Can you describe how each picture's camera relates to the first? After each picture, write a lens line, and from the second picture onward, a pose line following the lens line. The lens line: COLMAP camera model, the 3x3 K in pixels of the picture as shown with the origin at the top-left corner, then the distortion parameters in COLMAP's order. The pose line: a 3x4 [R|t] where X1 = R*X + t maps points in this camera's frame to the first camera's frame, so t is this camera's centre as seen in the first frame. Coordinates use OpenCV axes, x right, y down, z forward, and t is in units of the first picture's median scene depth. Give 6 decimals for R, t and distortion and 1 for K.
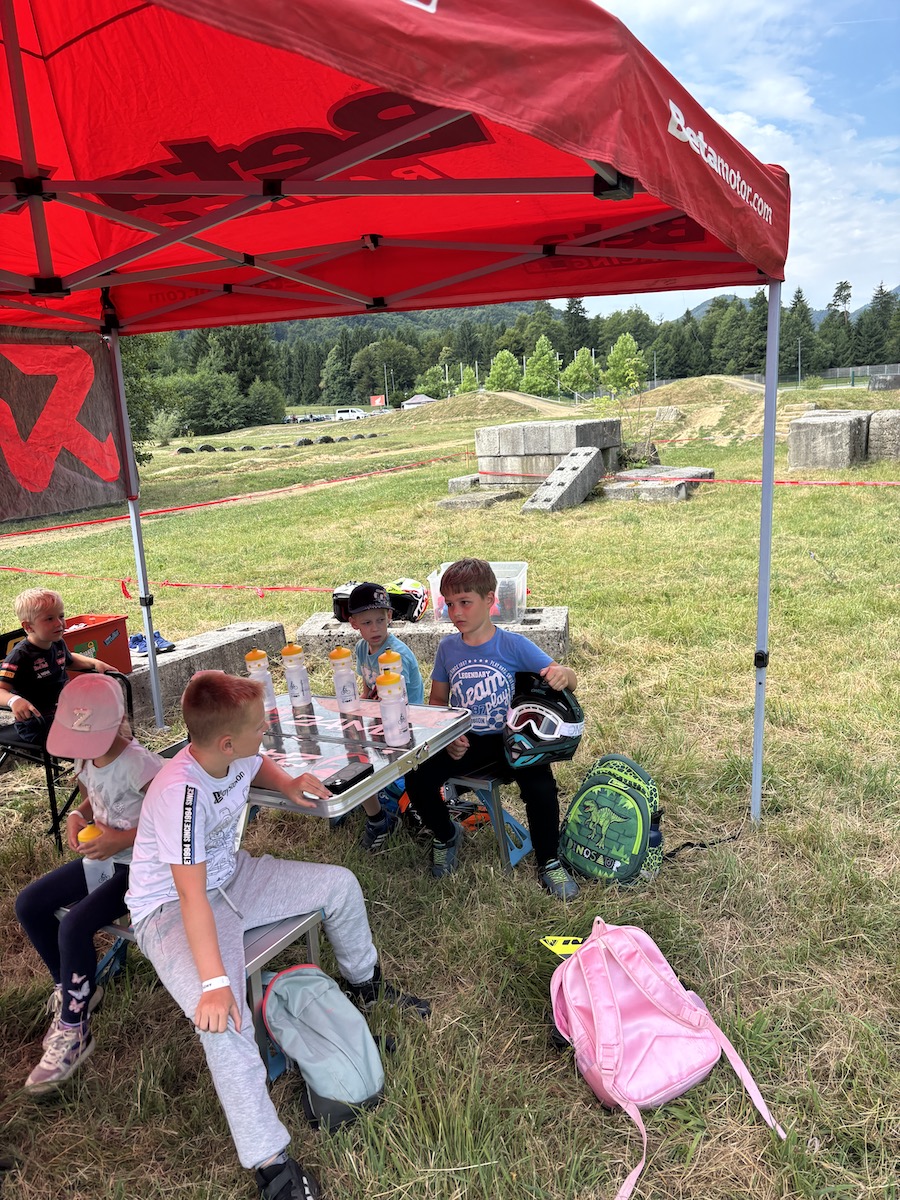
lens RADIAL K [[910.8, 0, 429.1], [0, 910.8, 621.6], [0, 0, 1]] dist [0.030277, -0.001964]
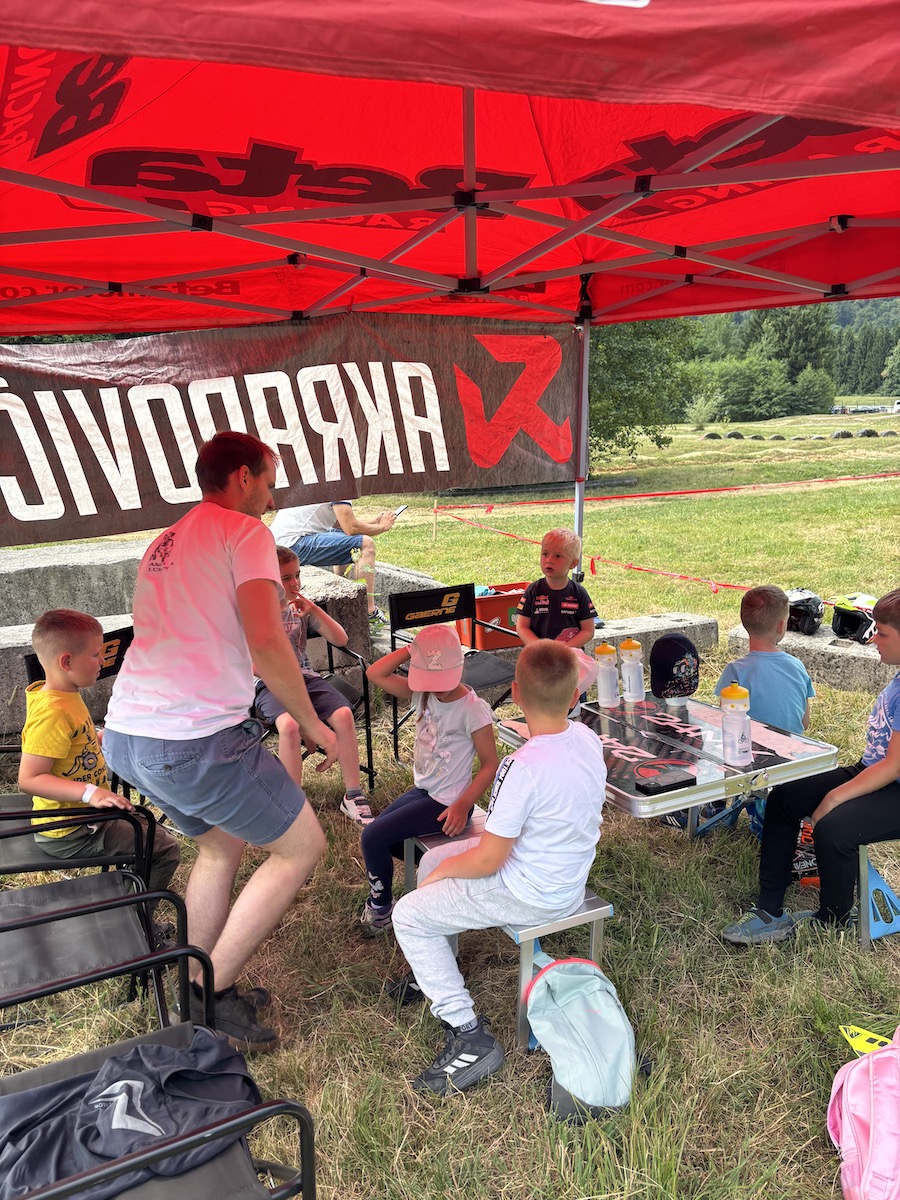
lens RADIAL K [[904.6, 0, 450.0], [0, 904.6, 600.0], [0, 0, 1]] dist [0.052573, -0.074616]
pose [[0.852354, 0.152929, -0.500106, 0.008817], [-0.155784, 0.987122, 0.036345, -0.001195], [0.499224, 0.046930, 0.865201, 0.002460]]
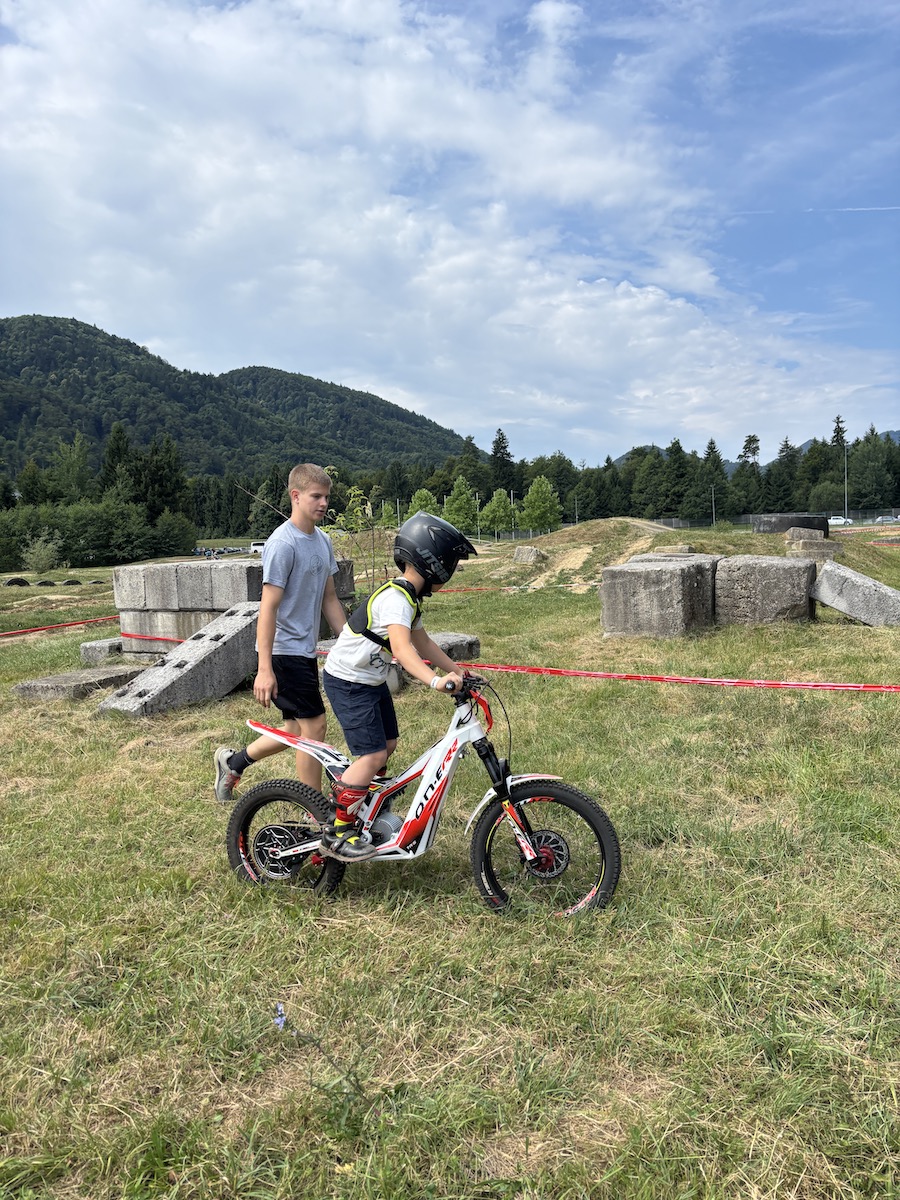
lens RADIAL K [[895.4, 0, 450.0], [0, 895.4, 600.0], [0, 0, 1]] dist [0.080942, -0.080563]
pose [[0.996770, 0.016209, 0.078660, 0.056071], [-0.002785, 0.985810, -0.167843, -0.019714], [-0.080265, 0.167081, 0.982671, 0.085335]]
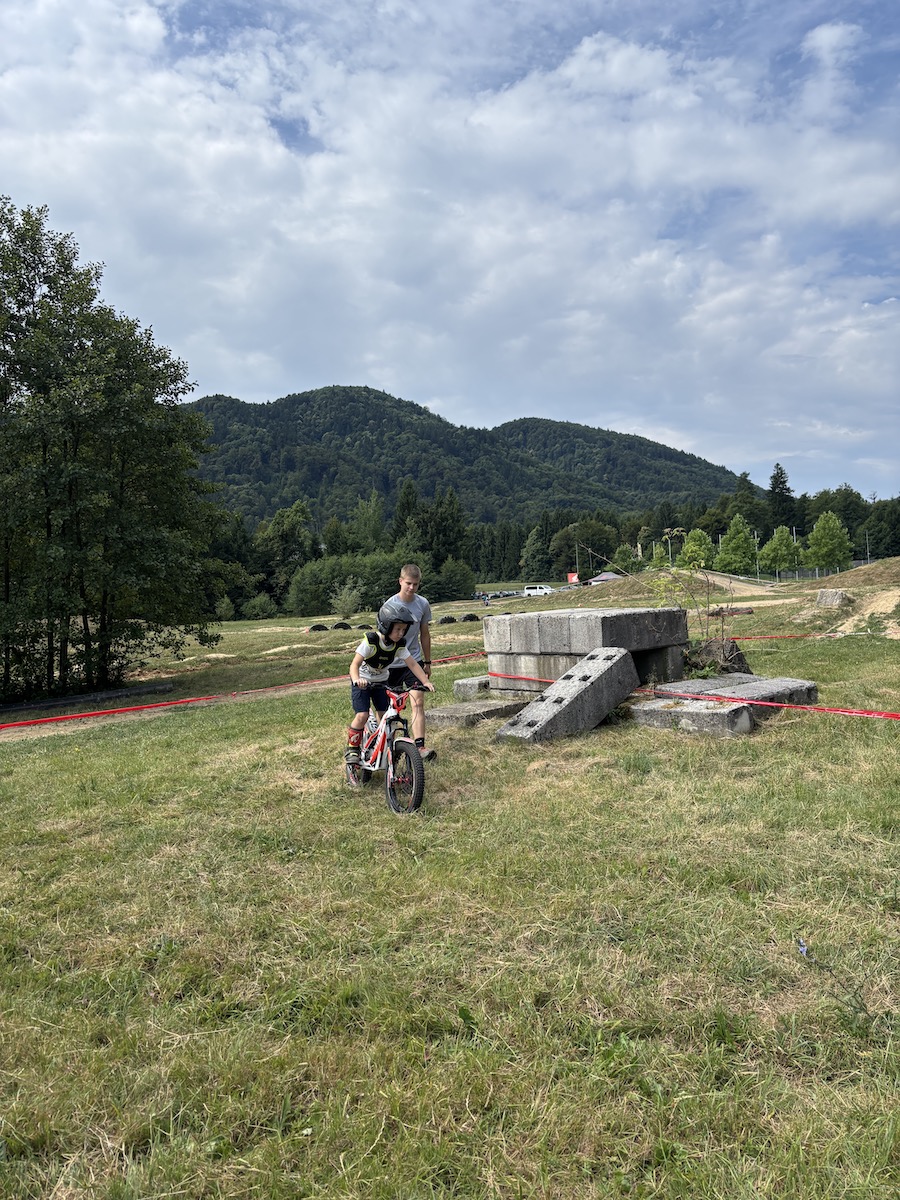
lens RADIAL K [[893.1, 0, 461.9], [0, 893.1, 596.7], [0, 0, 1]] dist [0.071043, -0.072253]
pose [[0.979806, 0.009950, -0.199704, 0.043059], [-0.052525, 0.976493, -0.209052, -0.017001], [0.192929, 0.215320, 0.957296, 0.066055]]
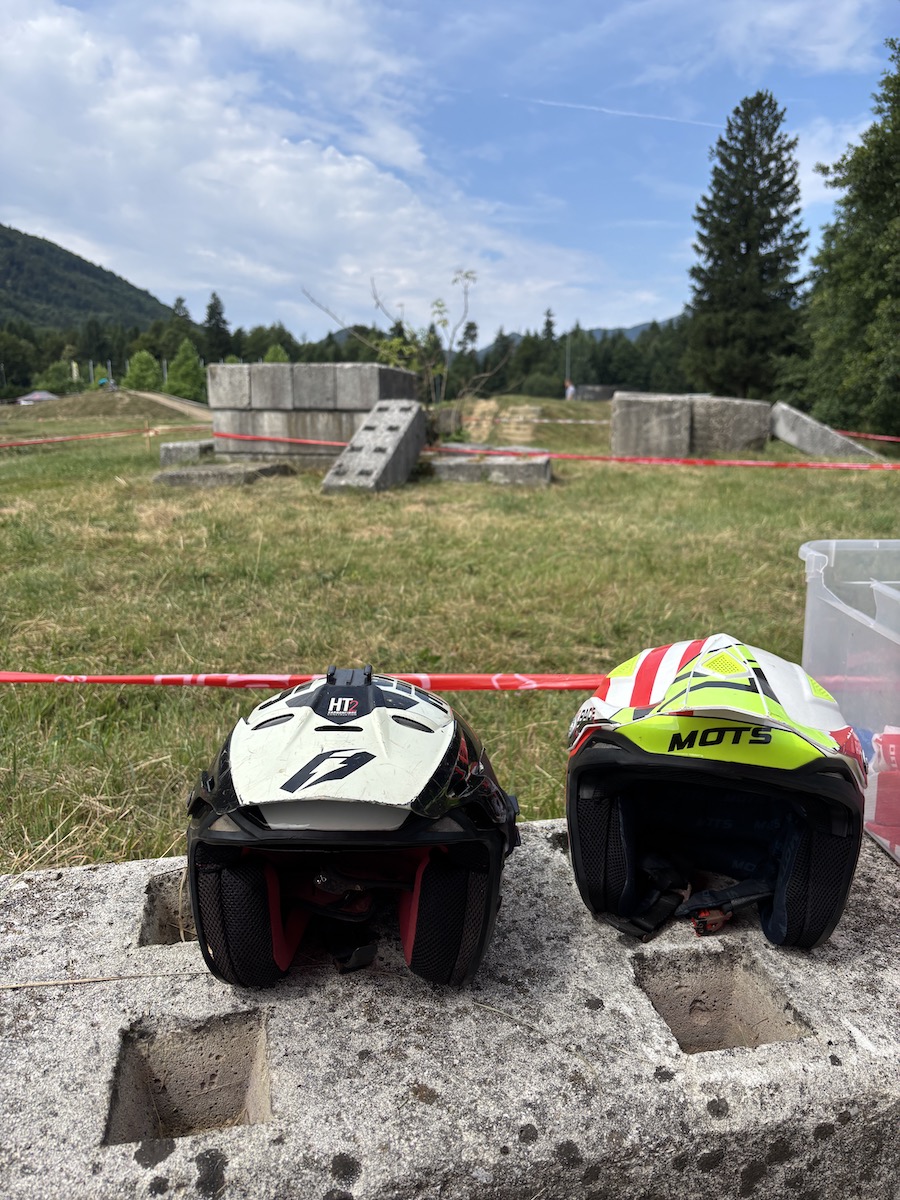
lens RADIAL K [[909.3, 0, 421.1], [0, 909.3, 603.9], [0, 0, 1]] dist [0.064003, -0.079973]
pose [[0.925549, -0.010597, 0.378479, -0.012582], [0.026752, 0.998940, -0.037449, -0.005039], [-0.377681, 0.044786, 0.924852, 0.089197]]
